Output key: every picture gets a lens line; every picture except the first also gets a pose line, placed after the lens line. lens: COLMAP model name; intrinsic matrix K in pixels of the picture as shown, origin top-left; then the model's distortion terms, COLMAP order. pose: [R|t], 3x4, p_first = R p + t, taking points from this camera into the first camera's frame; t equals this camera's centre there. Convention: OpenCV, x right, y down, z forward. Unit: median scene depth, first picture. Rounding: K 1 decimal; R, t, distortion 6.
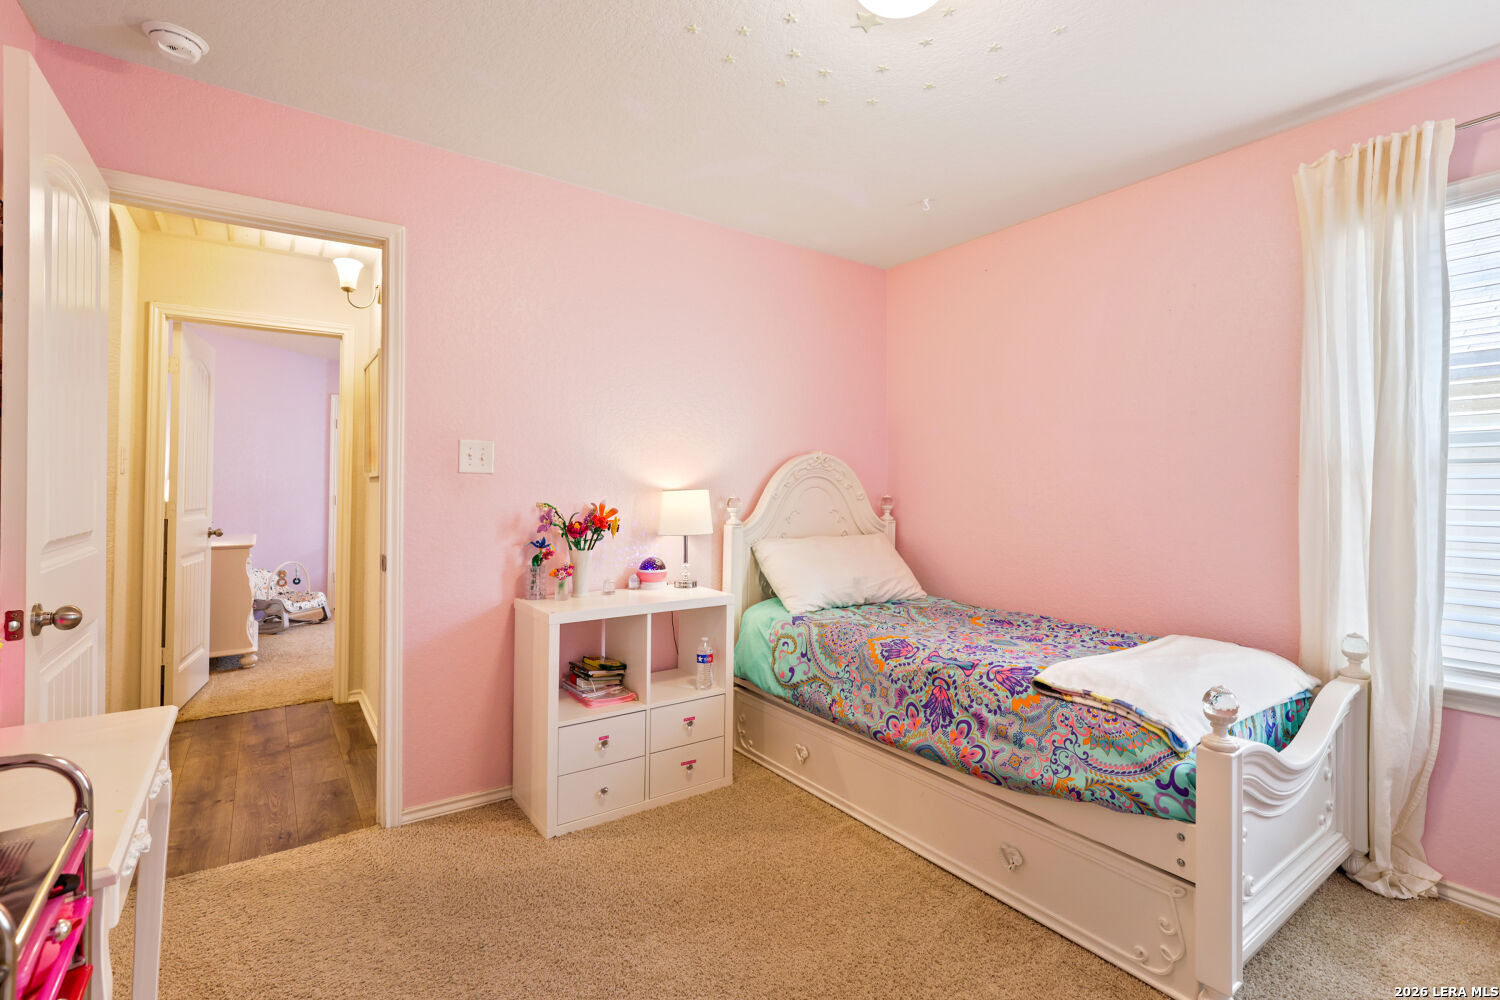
lens RADIAL K [[688.9, 0, 747.9], [0, 688.9, 474.1], [0, 0, 1]] dist [-0.013550, 0.003479]
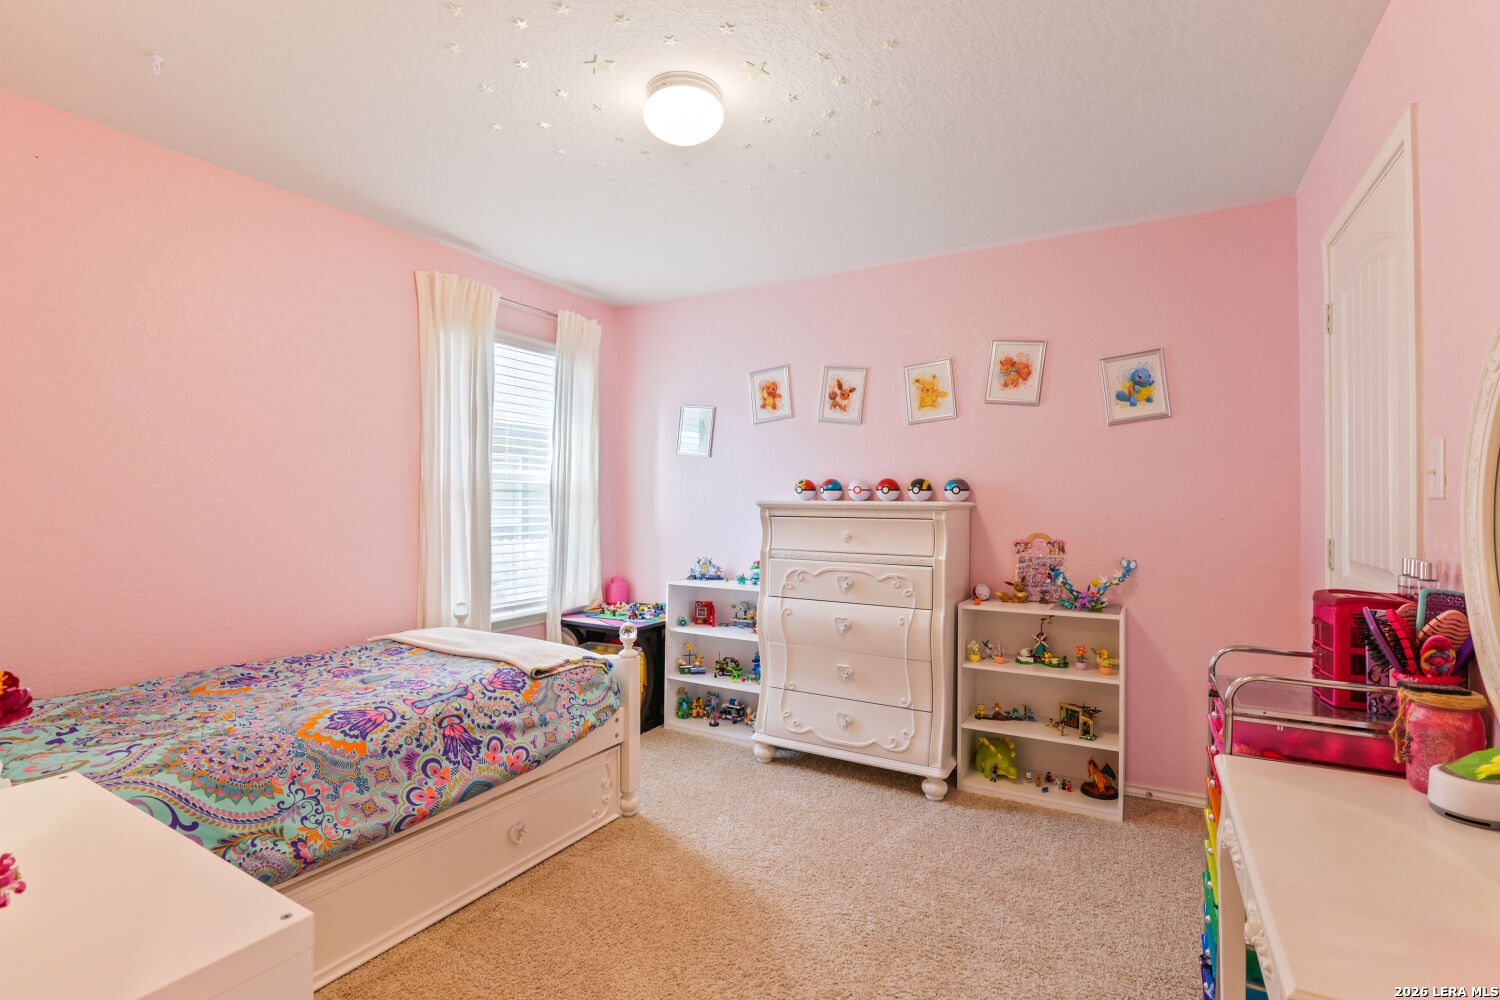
lens RADIAL K [[688.9, 0, 749.1], [0, 688.9, 504.7], [0, 0, 1]] dist [-0.013550, 0.003479]
pose [[-0.412666, -0.013333, 0.910785, -0.765877], [-0.027616, 0.999616, 0.002120, -0.003761], [-0.910464, -0.024278, -0.412876, 1.065479]]
